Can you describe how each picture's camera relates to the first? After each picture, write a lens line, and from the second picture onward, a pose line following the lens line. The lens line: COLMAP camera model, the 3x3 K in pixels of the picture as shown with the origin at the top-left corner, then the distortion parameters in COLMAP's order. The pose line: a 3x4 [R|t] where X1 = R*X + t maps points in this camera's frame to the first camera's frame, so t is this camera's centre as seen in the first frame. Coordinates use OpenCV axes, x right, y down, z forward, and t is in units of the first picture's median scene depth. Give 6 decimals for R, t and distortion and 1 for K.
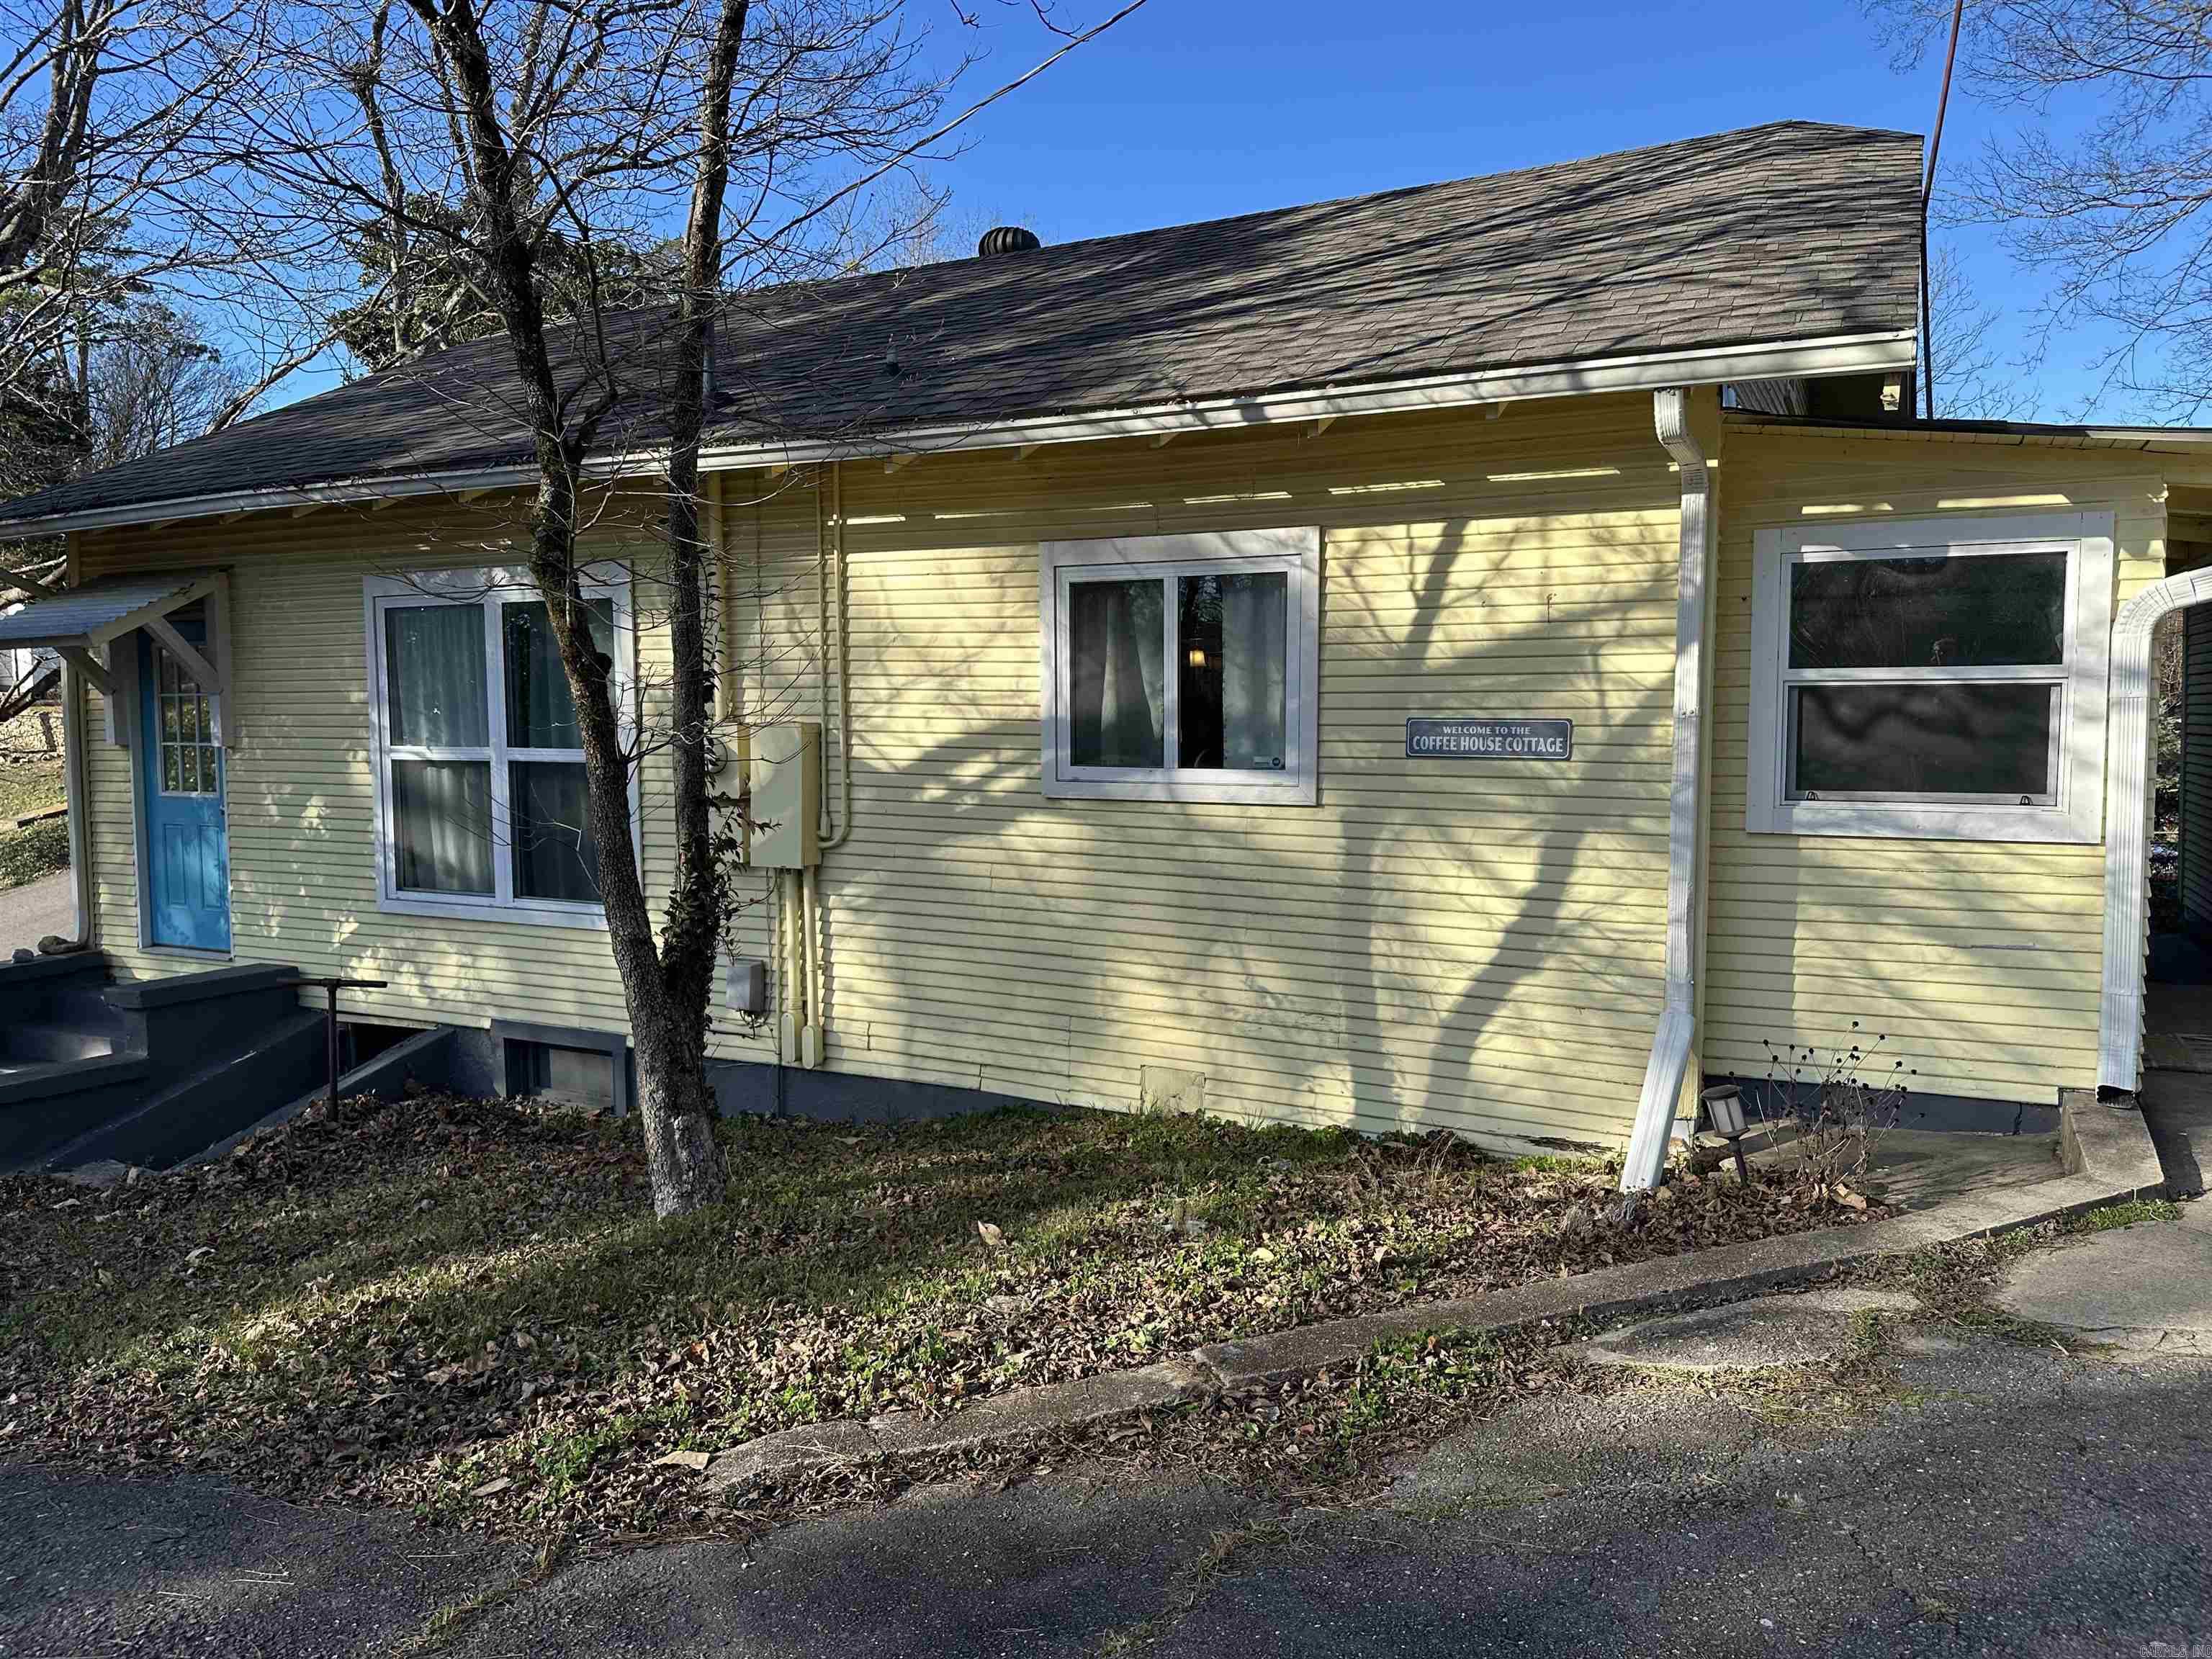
lens RADIAL K [[1536.4, 0, 1101.8], [0, 1536.4, 827.8], [0, 0, 1]] dist [0.019141, -0.019994]
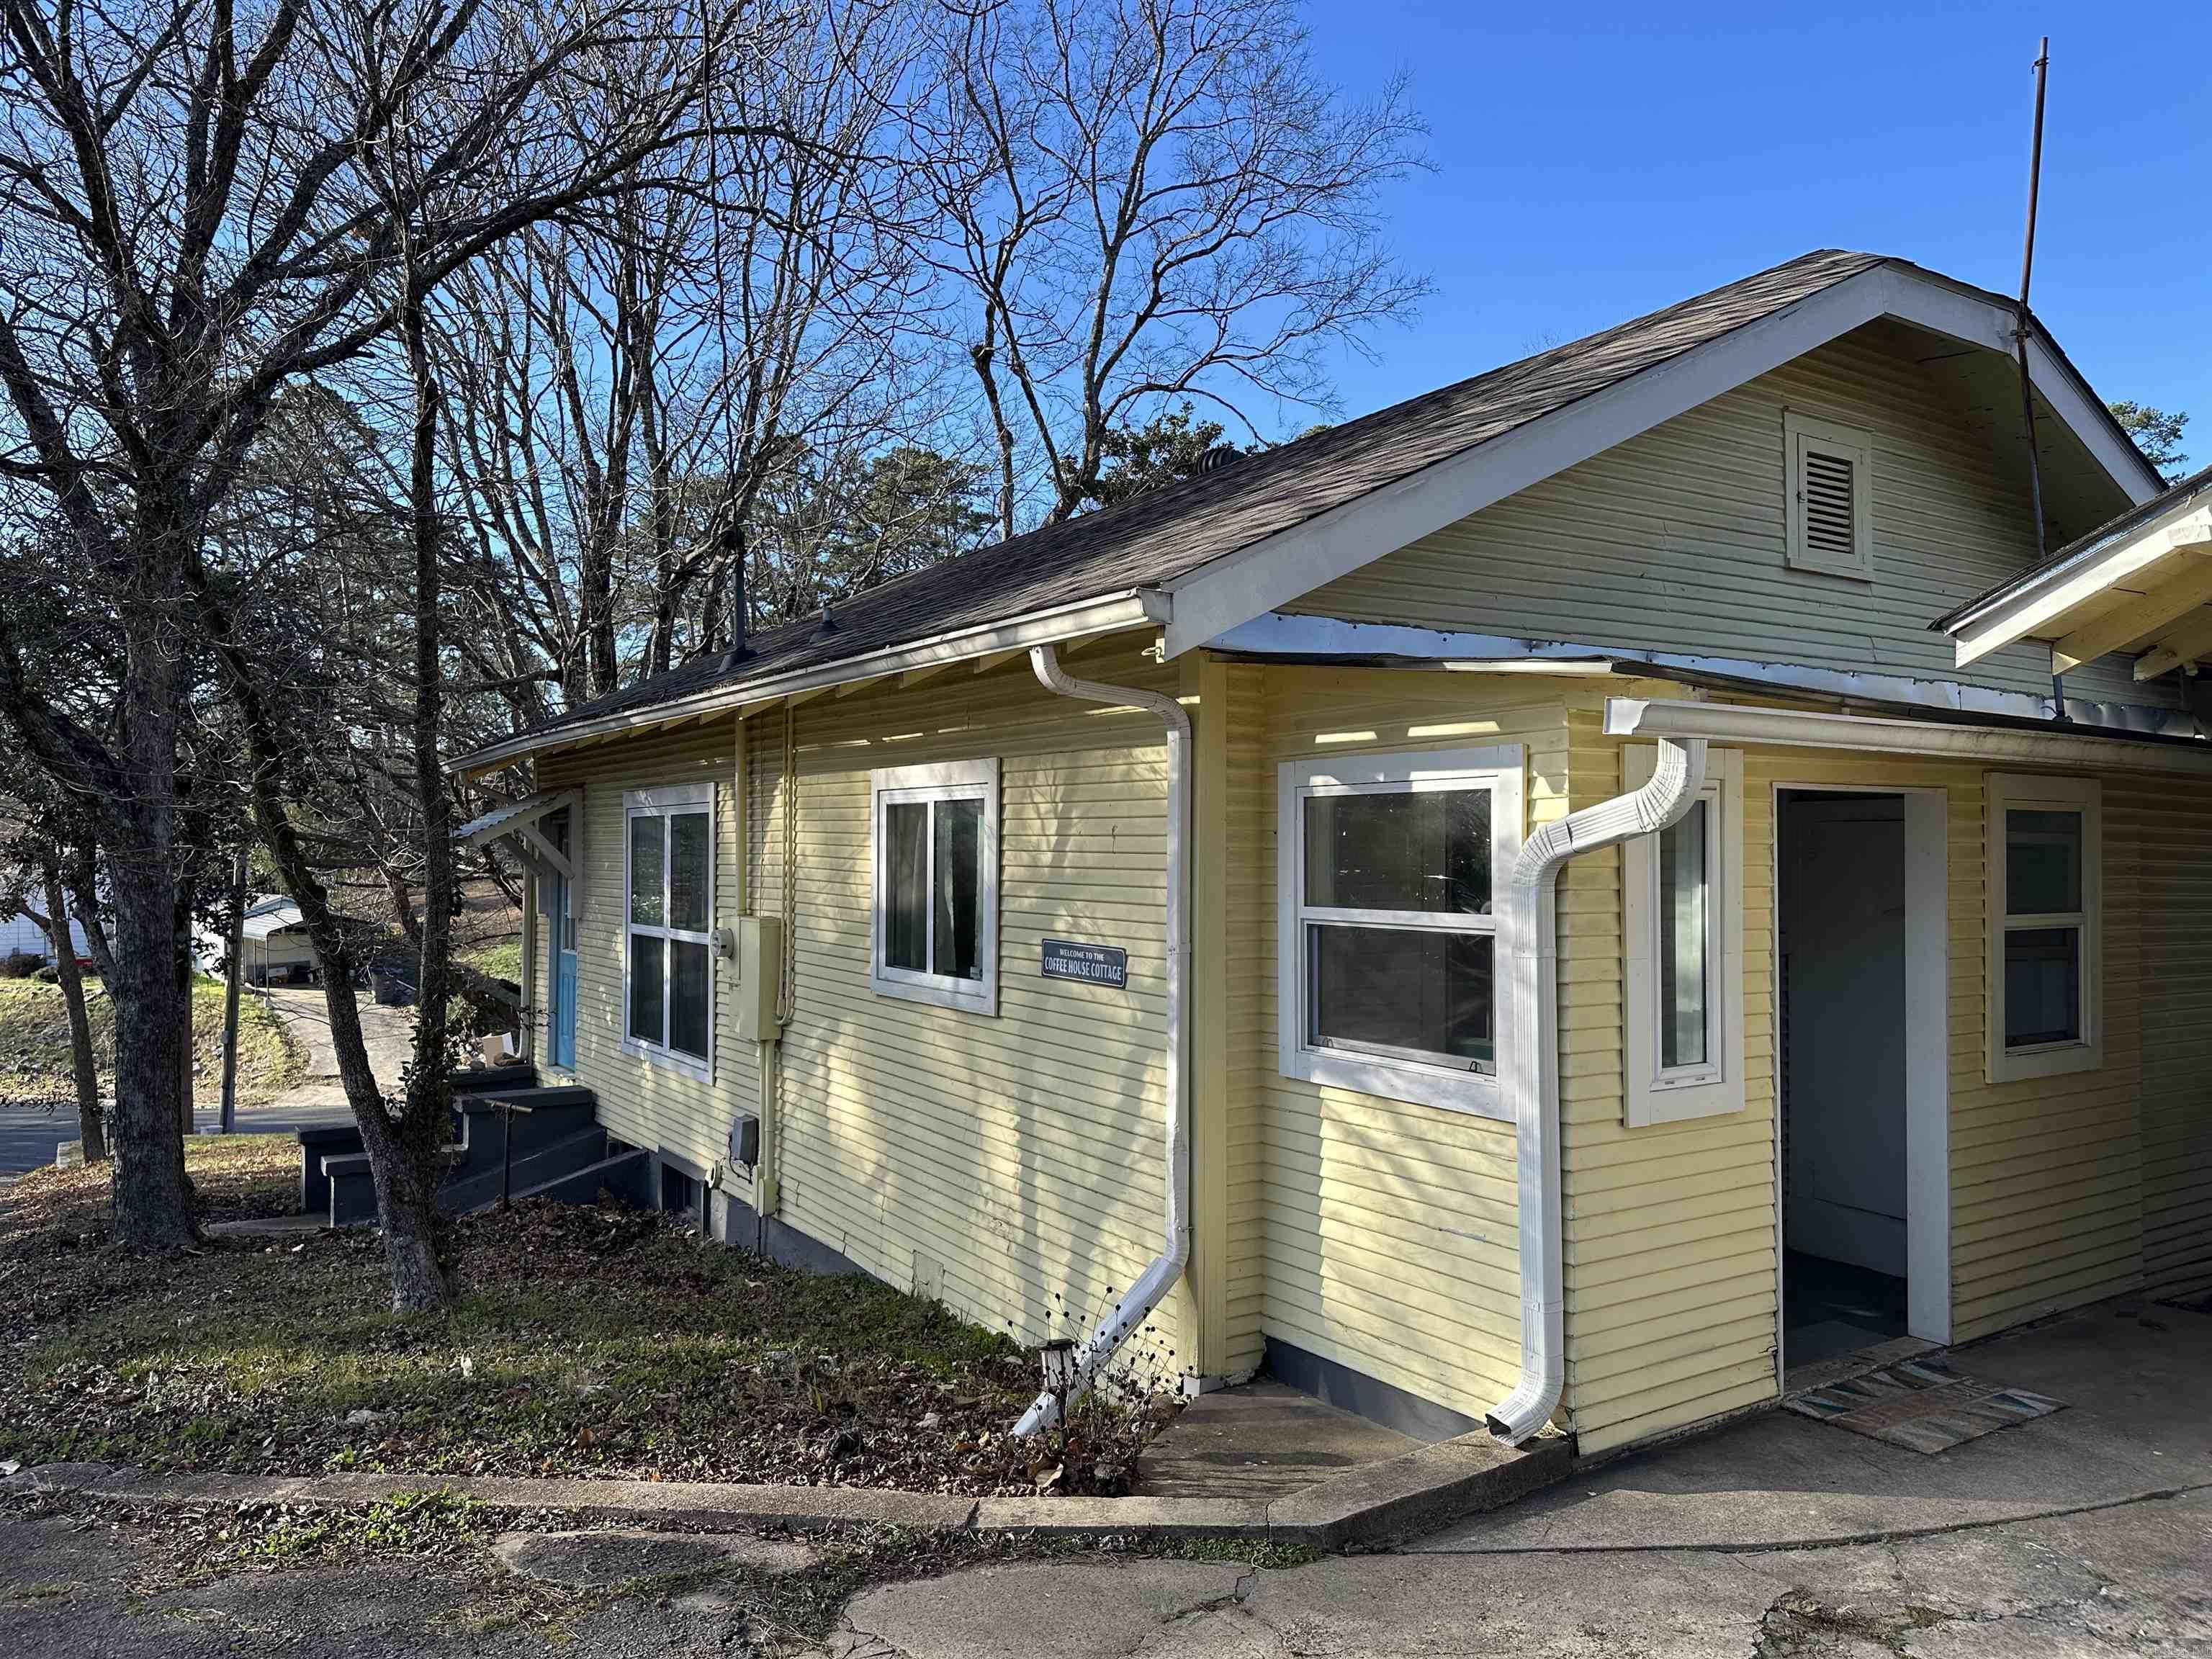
lens RADIAL K [[1536.4, 0, 1094.6], [0, 1536.4, 814.5], [0, 0, 1]] dist [0.019141, -0.019994]
pose [[0.866444, -0.007172, -0.499223, 0.806461], [-0.043785, 0.994953, -0.090286, -0.068287], [0.497351, 0.100087, 0.861757, 0.117888]]
